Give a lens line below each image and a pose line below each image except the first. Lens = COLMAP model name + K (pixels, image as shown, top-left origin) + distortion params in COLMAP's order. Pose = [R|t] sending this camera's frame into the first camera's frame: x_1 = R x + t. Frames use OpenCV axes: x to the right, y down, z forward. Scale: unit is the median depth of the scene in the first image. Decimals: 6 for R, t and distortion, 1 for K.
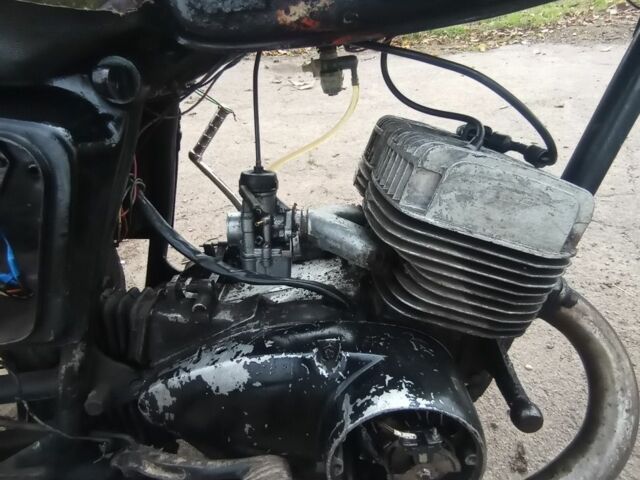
lens RADIAL K [[425.5, 0, 320.0], [0, 425.5, 240.0], [0, 0, 1]] dist [0.000521, -0.007588]
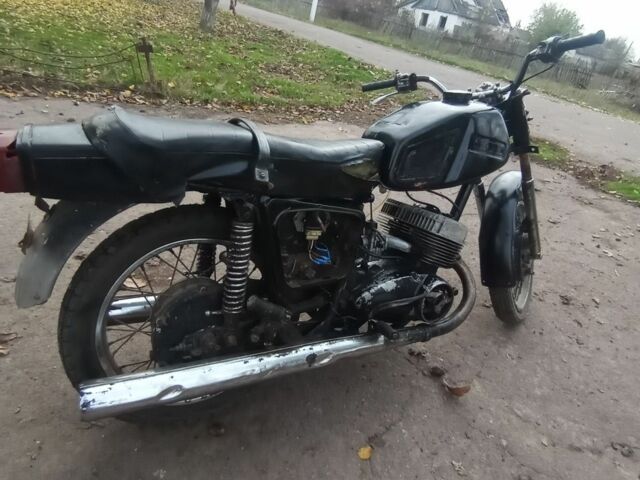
lens RADIAL K [[425.5, 0, 320.0], [0, 425.5, 240.0], [0, 0, 1]] dist [0.000521, -0.007588]
pose [[0.863285, -0.030863, 0.503773, -2.175211], [0.066801, 0.996335, -0.053433, 0.106973], [-0.500277, 0.079780, 0.862182, -1.464910]]
